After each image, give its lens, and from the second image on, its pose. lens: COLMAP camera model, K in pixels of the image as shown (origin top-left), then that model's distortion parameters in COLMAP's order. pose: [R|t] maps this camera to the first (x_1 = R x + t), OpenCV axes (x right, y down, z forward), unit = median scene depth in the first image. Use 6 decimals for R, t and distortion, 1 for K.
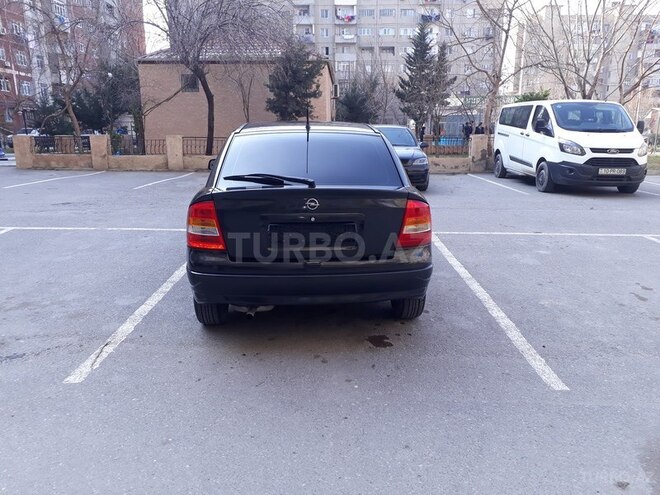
lens RADIAL K [[512.3, 0, 330.0], [0, 512.3, 247.5], [0, 0, 1]] dist [0.069519, -0.002198]
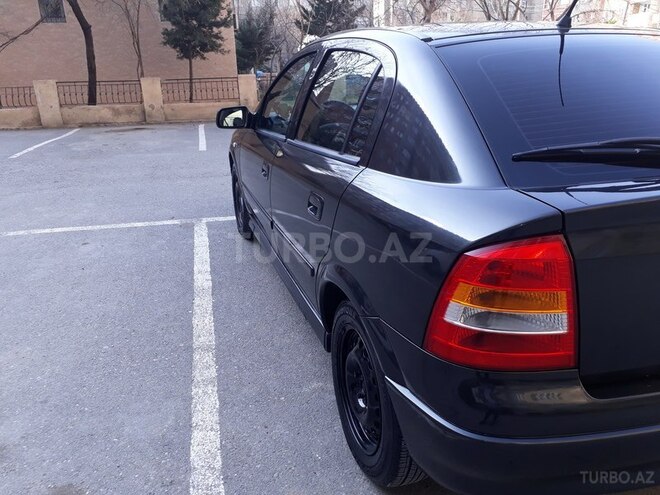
lens RADIAL K [[517.3, 0, 330.0], [0, 517.3, 247.5], [0, 0, 1]] dist [0.033190, -0.001964]
pose [[0.971394, -0.104708, 0.213143, -0.081273], [0.082169, 0.990304, 0.112010, -0.024350], [-0.222805, -0.091292, 0.970579, 0.132201]]
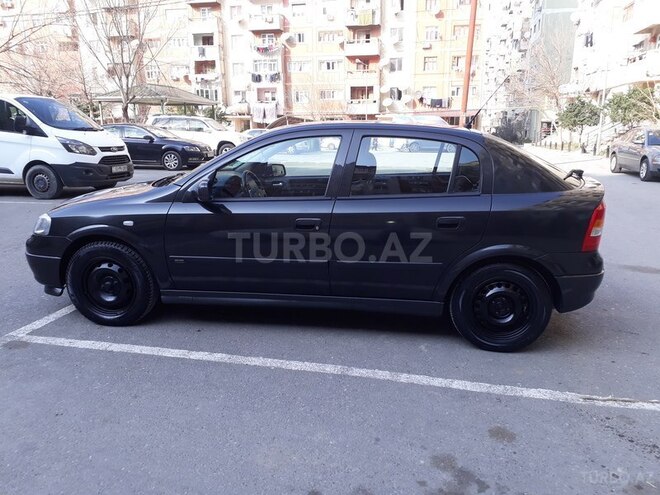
lens RADIAL K [[512.3, 0, 330.0], [0, 512.3, 247.5], [0, 0, 1]] dist [0.069519, -0.002198]
pose [[0.217625, -0.234254, 0.947504, -0.249766], [0.233671, 0.955045, 0.182449, -0.056325], [-0.947648, 0.181698, 0.262580, 0.235317]]
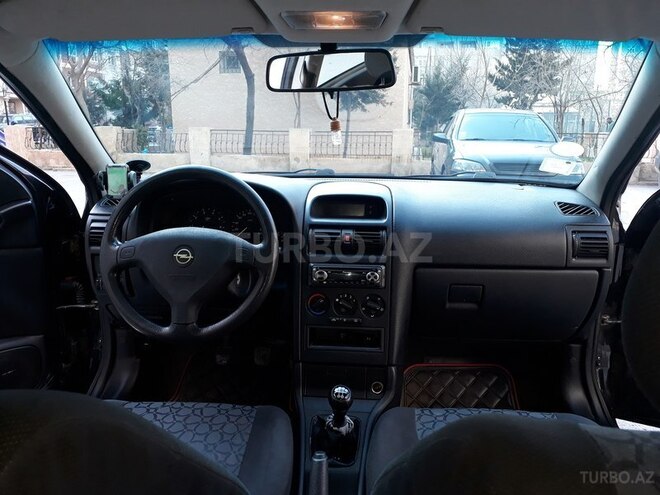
lens RADIAL K [[517.3, 0, 330.0], [0, 517.3, 247.5], [0, 0, 1]] dist [0.033190, -0.001964]
pose [[0.991486, 0.039190, -0.124176, -0.014362], [-0.038964, 0.999232, 0.004249, -0.053414], [0.124247, 0.000625, 0.992251, 0.275883]]
